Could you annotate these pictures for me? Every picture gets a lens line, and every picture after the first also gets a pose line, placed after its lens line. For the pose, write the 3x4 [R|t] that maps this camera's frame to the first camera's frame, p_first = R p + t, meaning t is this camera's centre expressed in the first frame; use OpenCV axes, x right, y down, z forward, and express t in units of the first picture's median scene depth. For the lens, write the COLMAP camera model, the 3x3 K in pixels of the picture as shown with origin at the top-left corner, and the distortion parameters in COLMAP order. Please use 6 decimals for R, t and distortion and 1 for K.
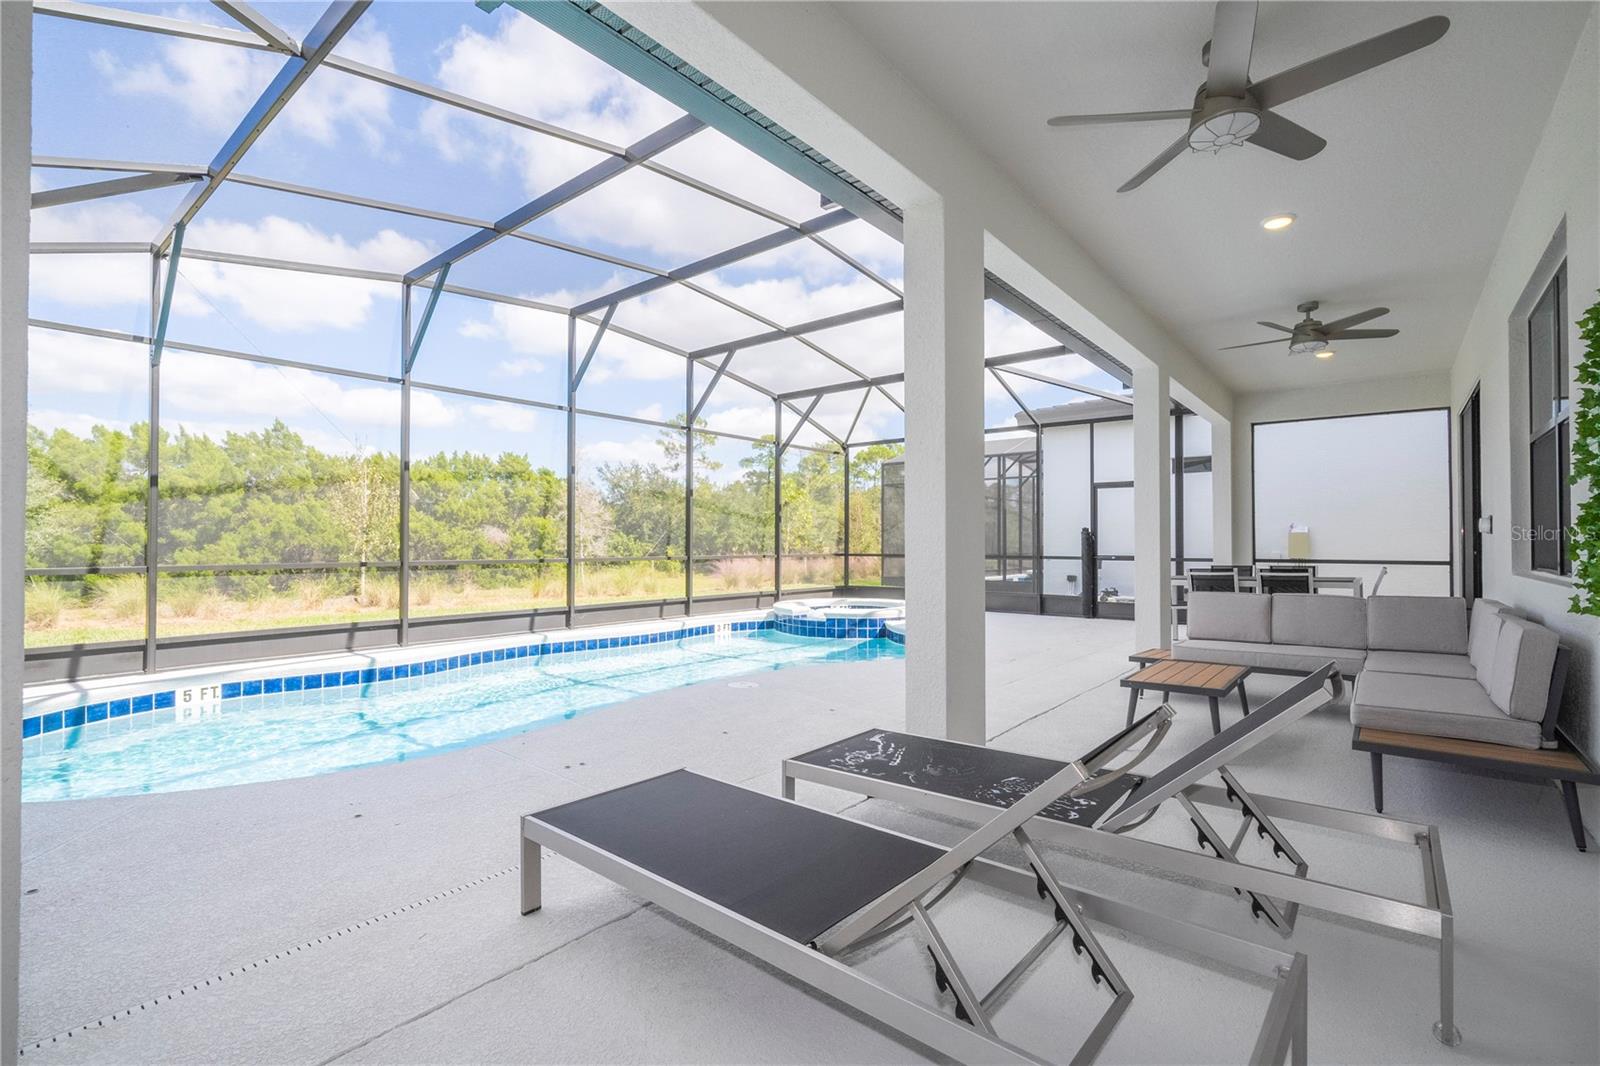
lens RADIAL K [[733.4, 0, 800.5], [0, 733.4, 534.0], [0, 0, 1]] dist [0.003426, 0.002418]
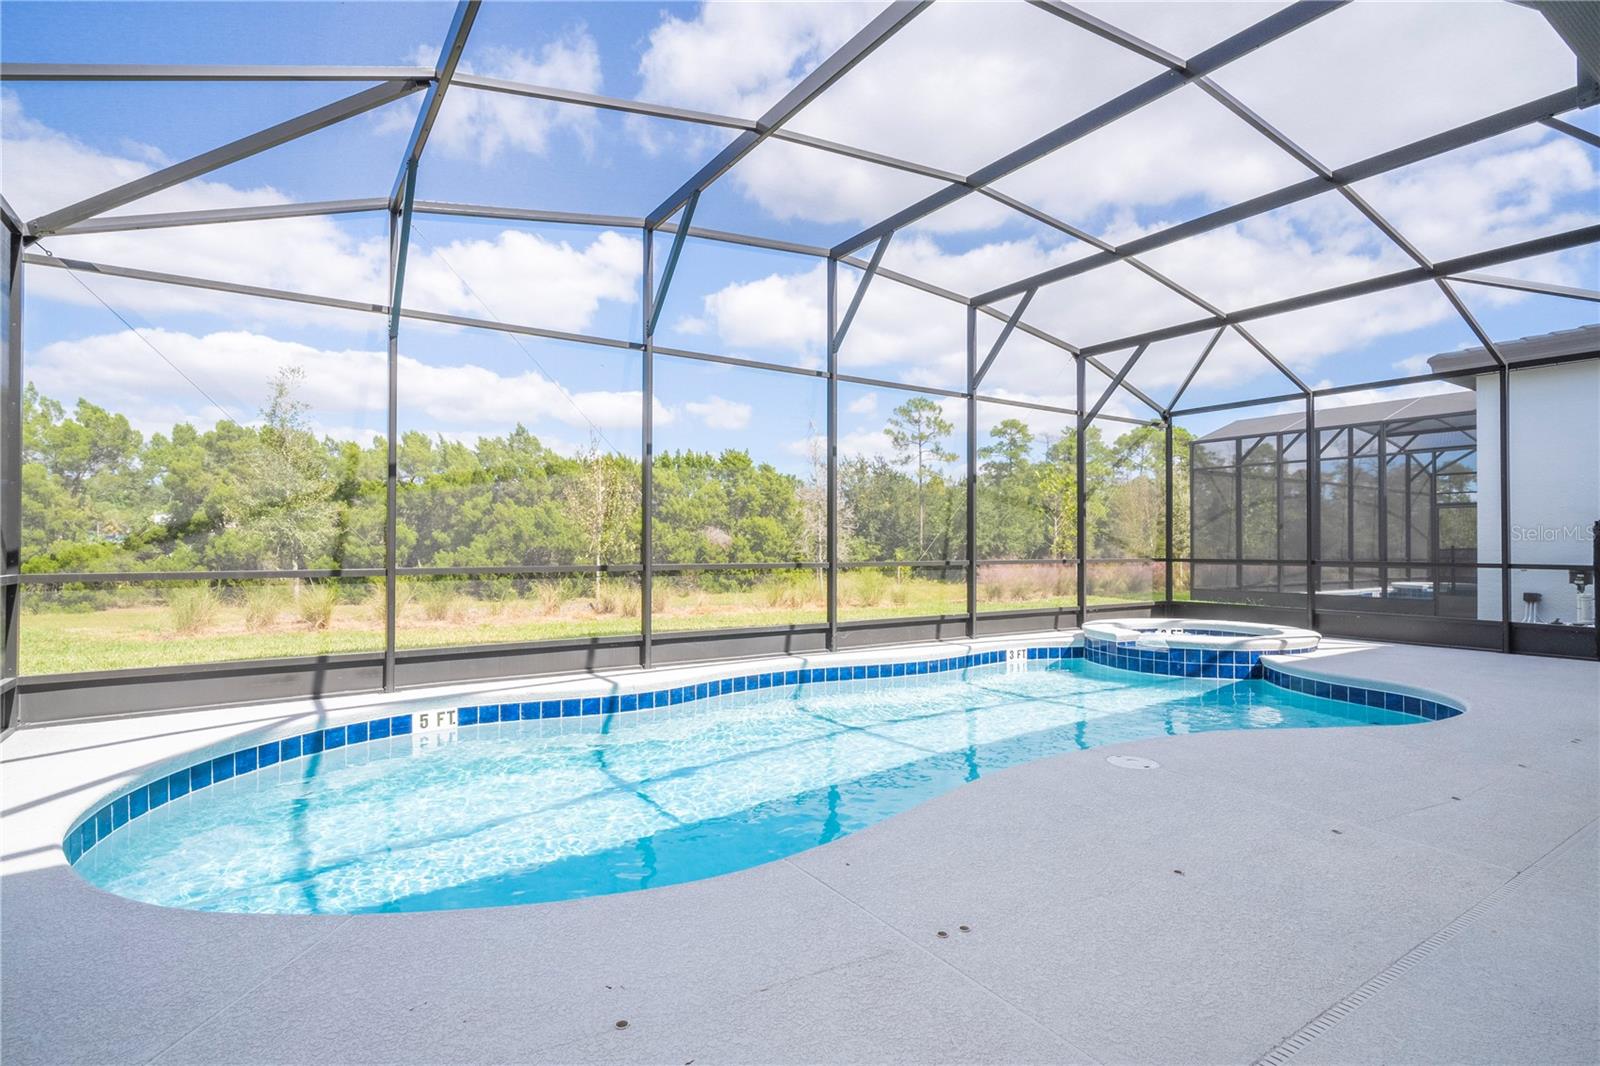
lens RADIAL K [[817.0, 0, 802.4], [0, 817.0, 537.6], [0, 0, 1]] dist [0.016866, -0.000201]
pose [[0.959134, -0.002236, -0.282945, -0.078434], [0.003041, 0.999992, 0.002407, 0.002968], [0.282938, -0.003169, 0.959133, 0.117647]]
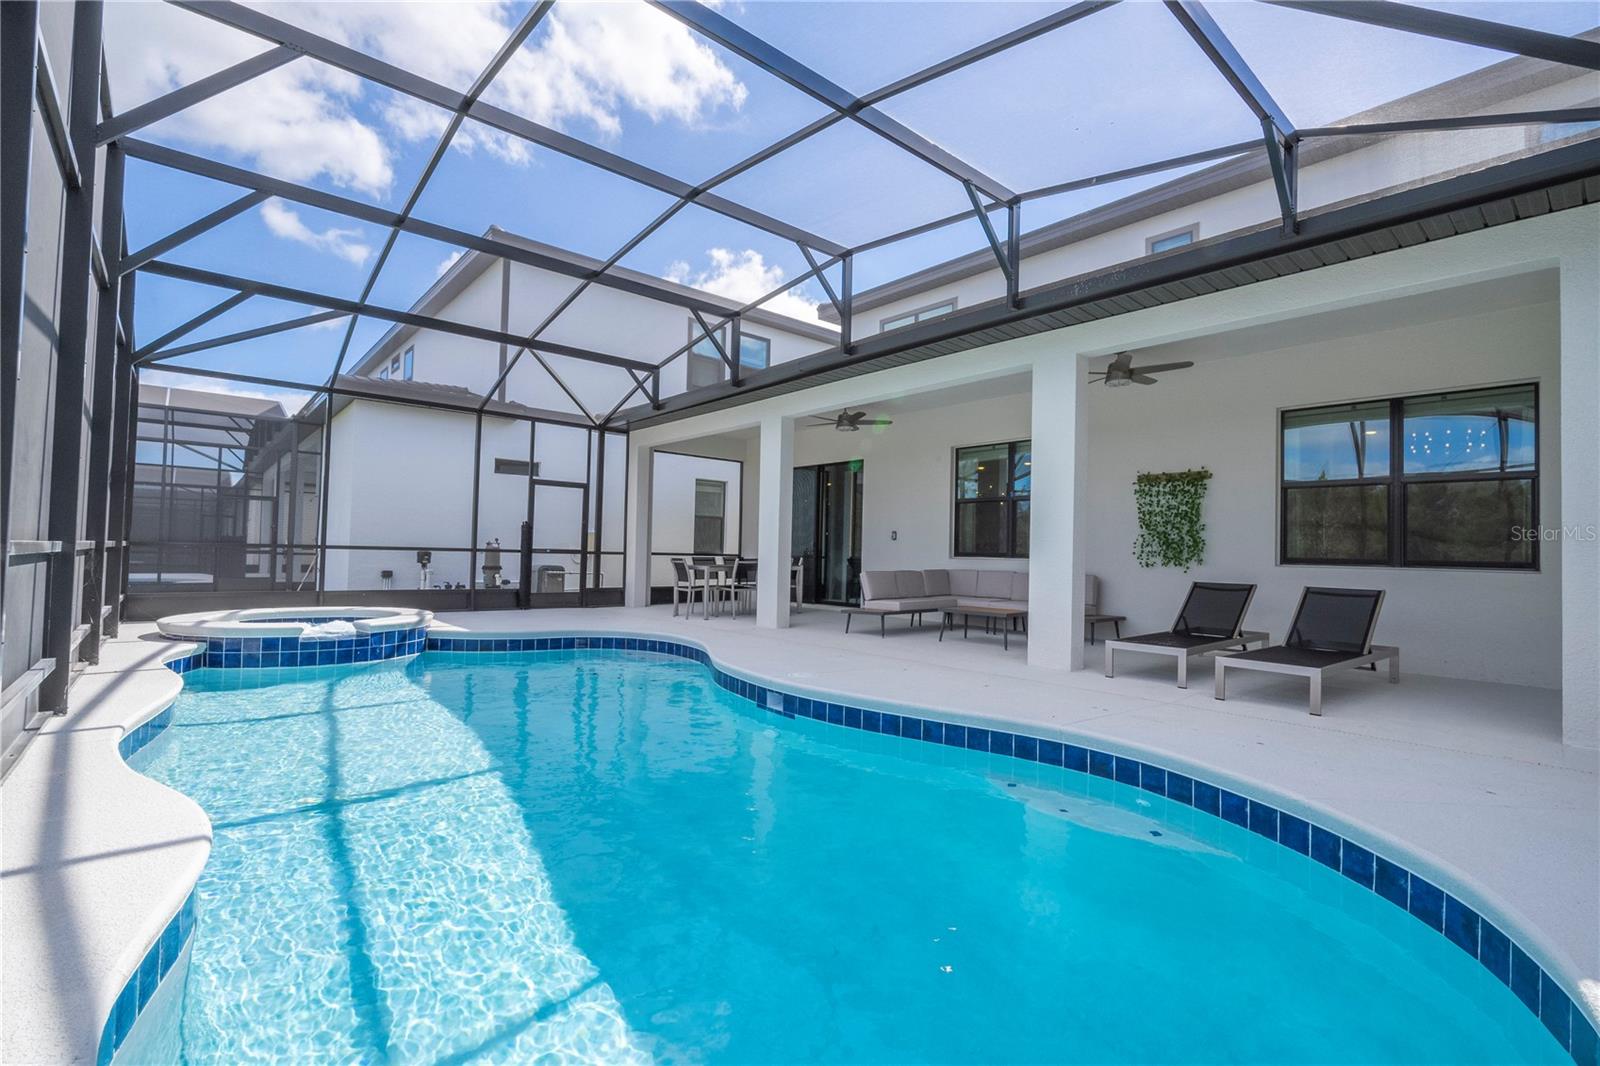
lens RADIAL K [[733.4, 0, 798.8], [0, 733.4, 531.7], [0, 0, 1]] dist [0.003426, 0.002418]
pose [[0.170233, 0.033894, 0.984821, -0.566328], [-0.036125, 0.998951, -0.028136, 0.020986], [-0.984741, -0.030787, 0.171279, 0.451901]]
